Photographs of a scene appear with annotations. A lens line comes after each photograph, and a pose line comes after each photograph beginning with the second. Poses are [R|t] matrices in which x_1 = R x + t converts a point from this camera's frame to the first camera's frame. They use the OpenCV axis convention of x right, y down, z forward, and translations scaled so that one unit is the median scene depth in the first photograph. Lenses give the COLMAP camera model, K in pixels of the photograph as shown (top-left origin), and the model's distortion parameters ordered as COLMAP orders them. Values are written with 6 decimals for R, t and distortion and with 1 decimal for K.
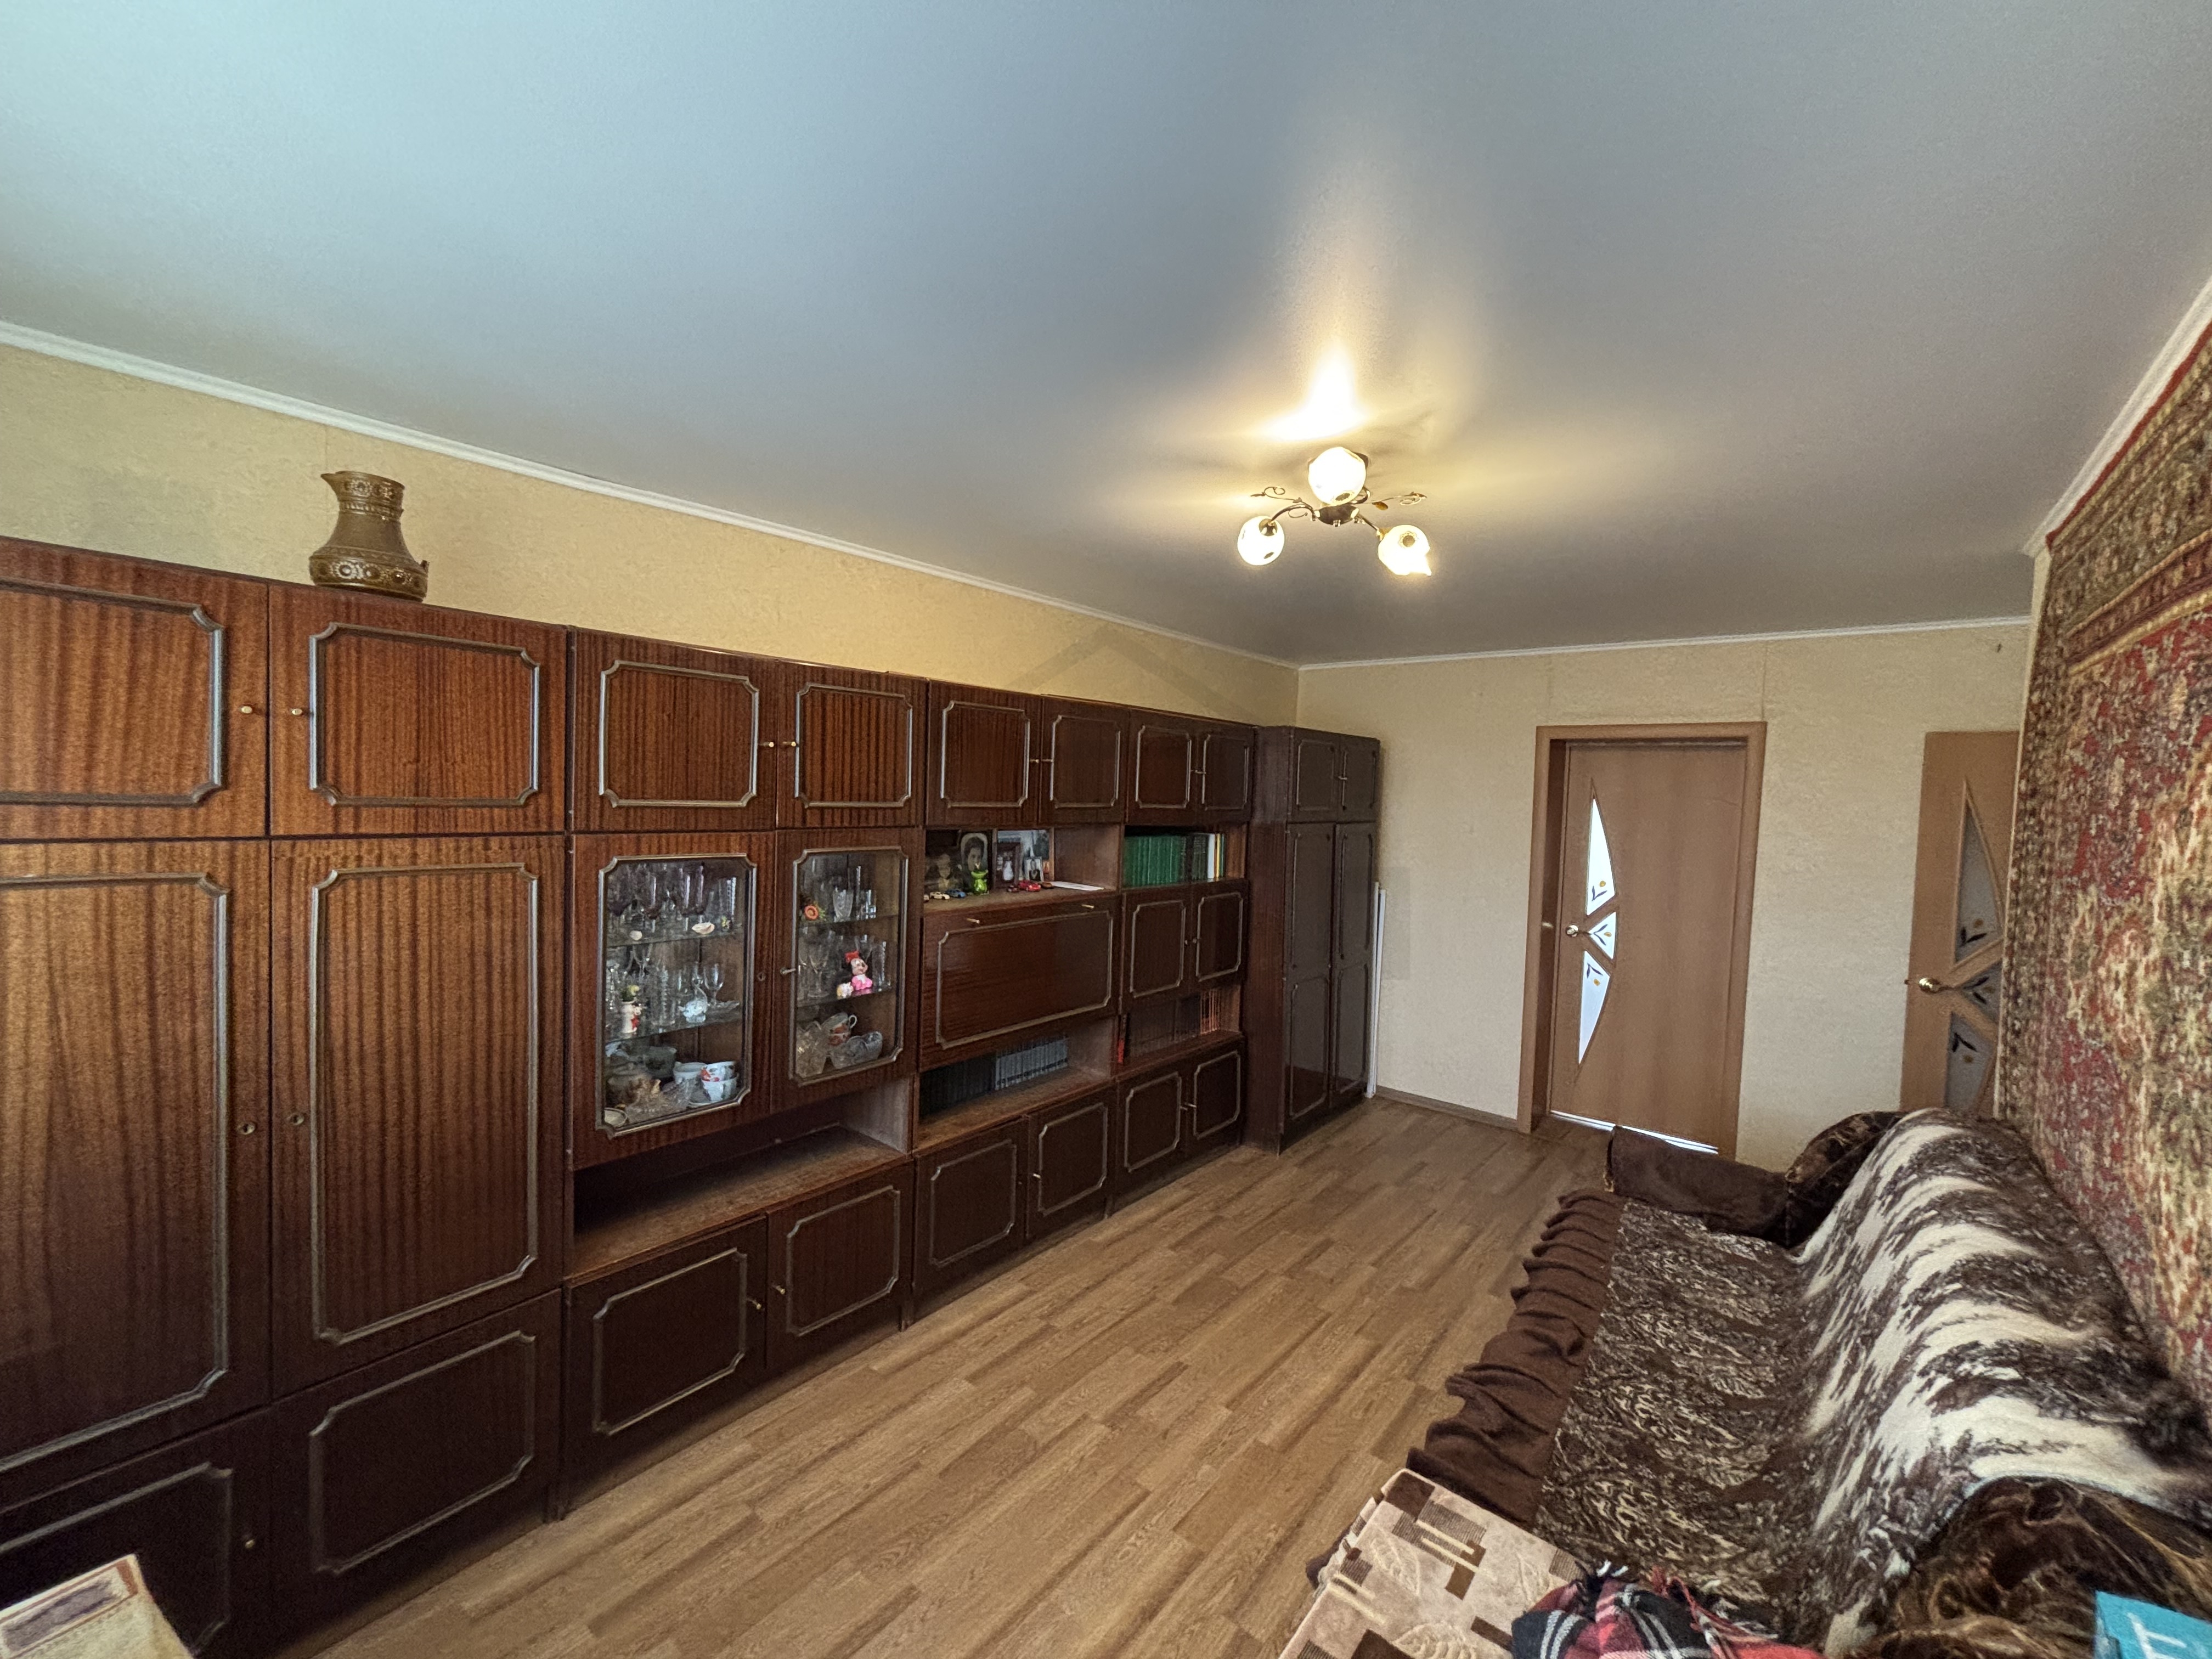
lens RADIAL K [[866.7, 0, 1107.8], [0, 866.7, 826.7], [0, 0, 1]] dist [-0.001561, -0.000119]
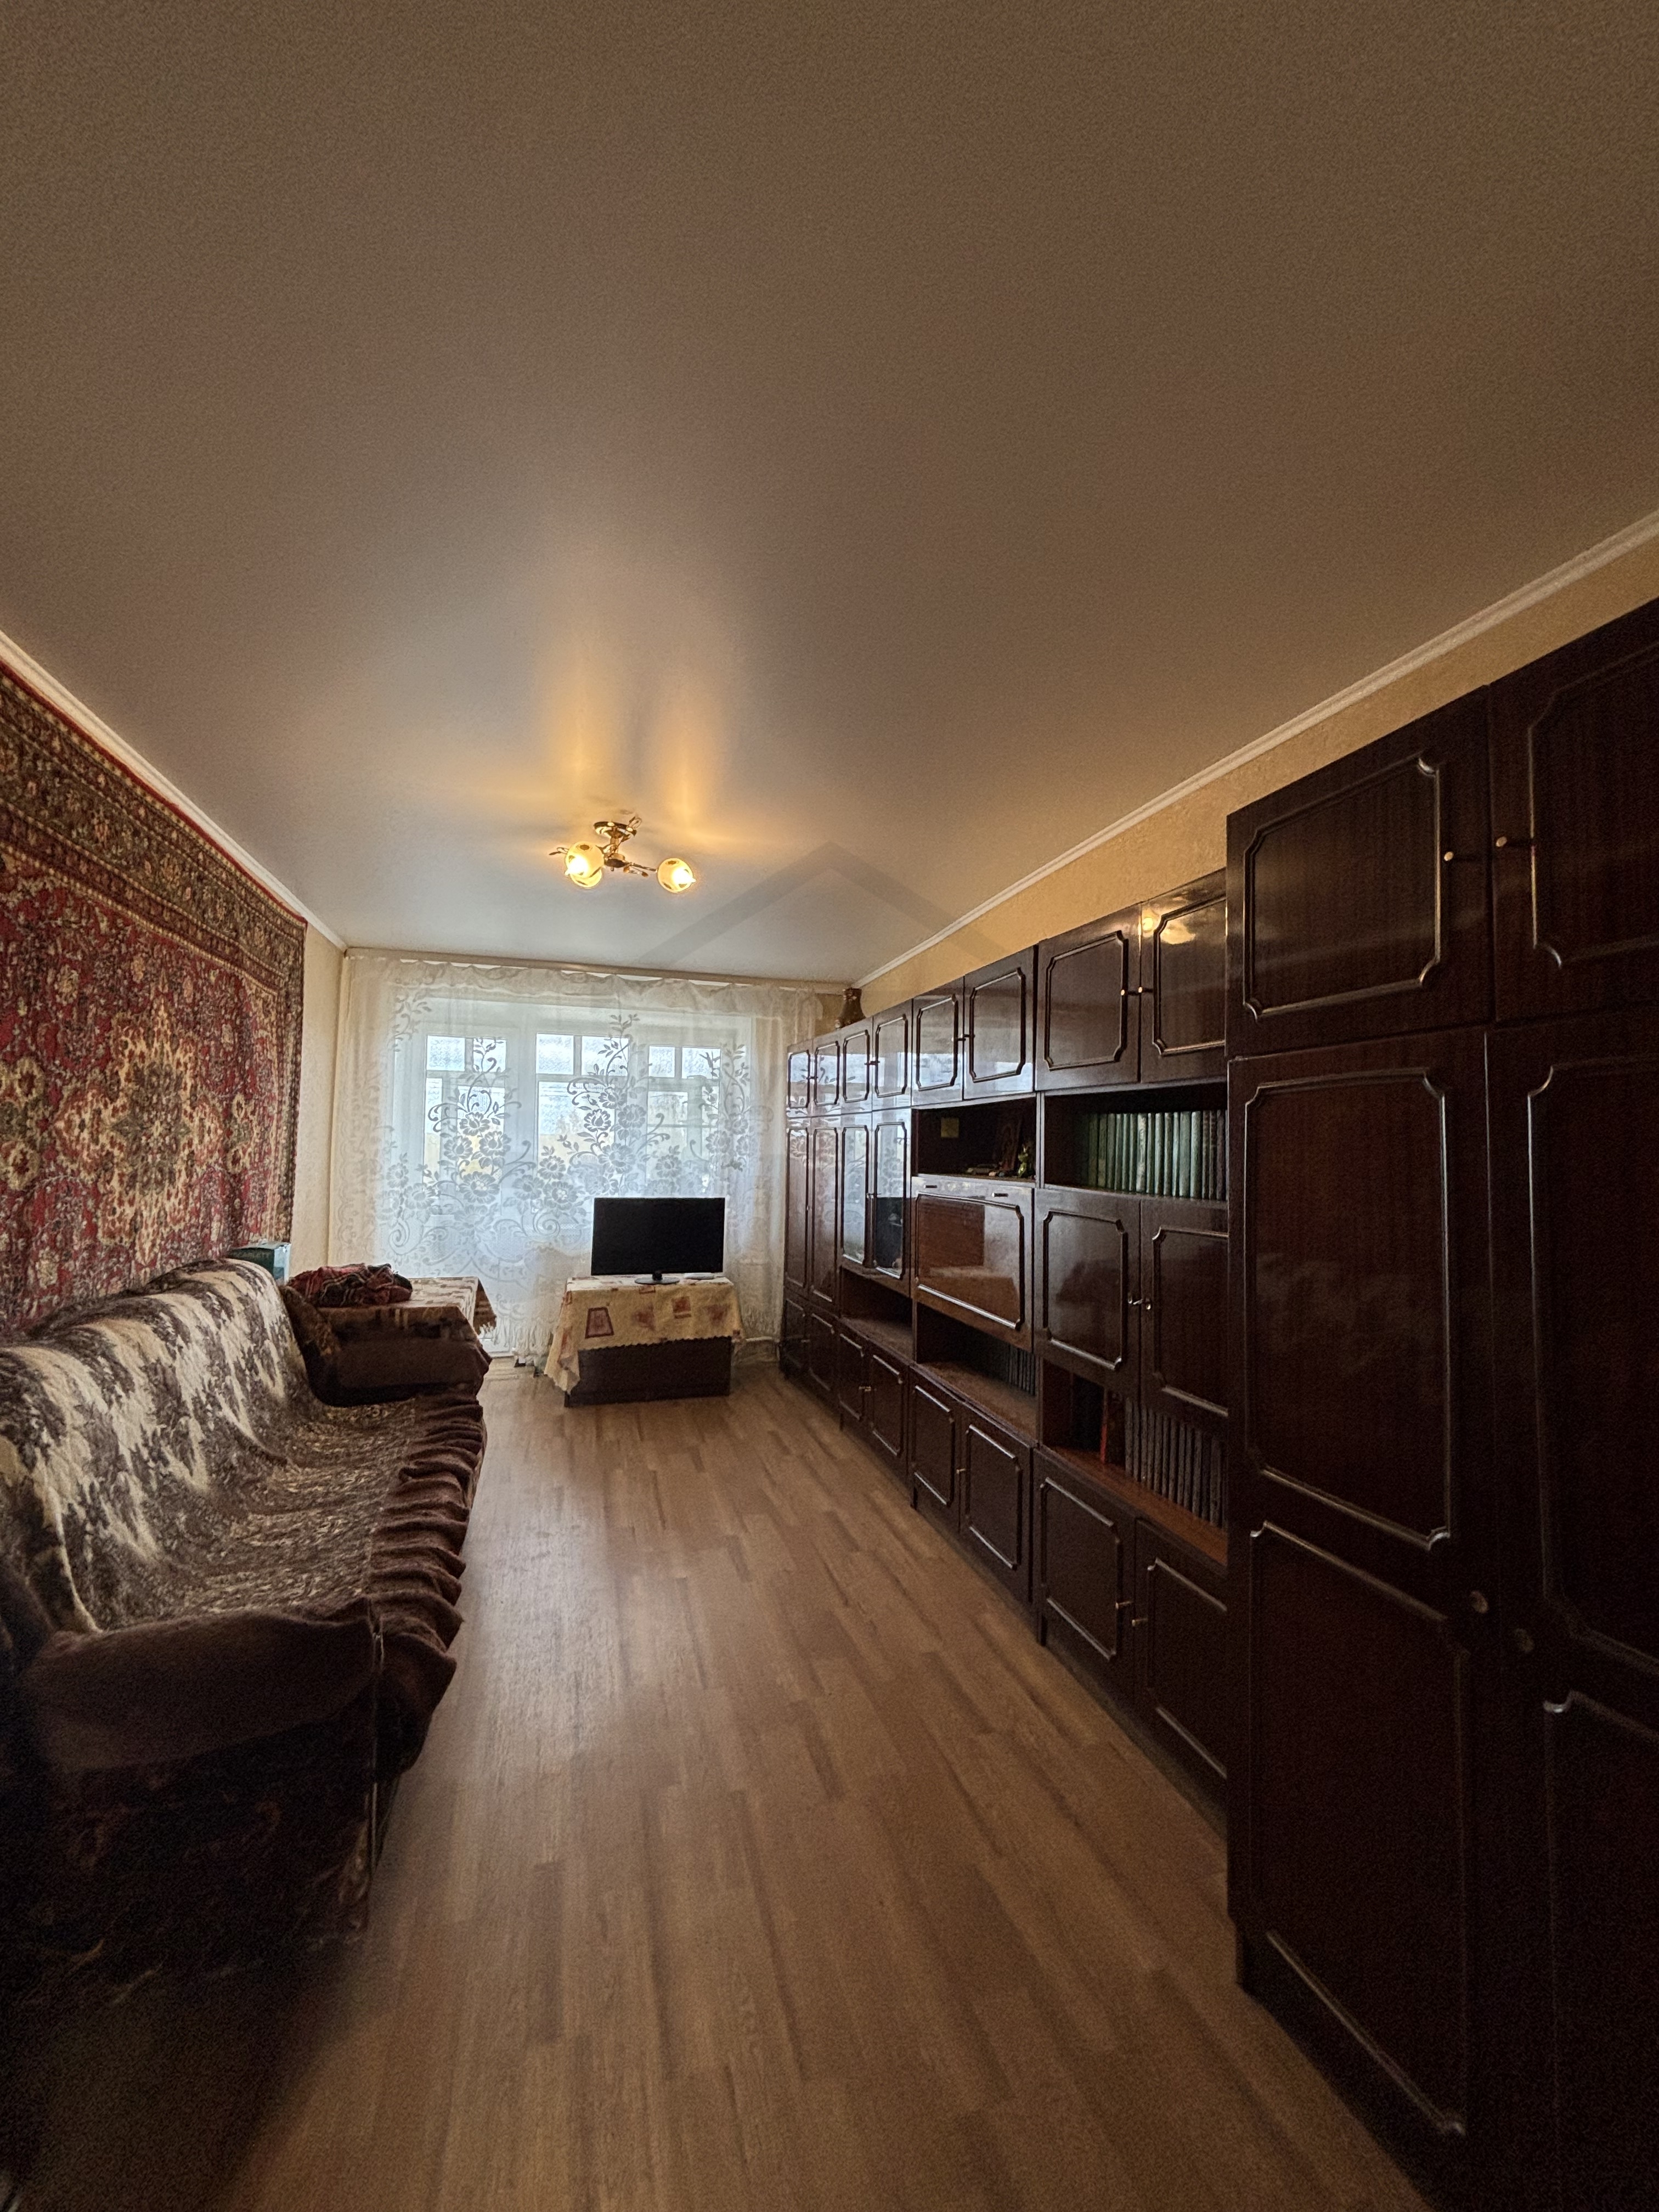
lens RADIAL K [[891.3, 0, 826.0], [0, 891.3, 1099.3], [0, 0, 1]] dist [0.000506, -0.000662]
pose [[-0.557686, -0.078362, -0.826345, 0.892799], [-0.057622, 0.996787, -0.055637, 0.068751], [0.828050, 0.016588, -0.560409, 1.517655]]
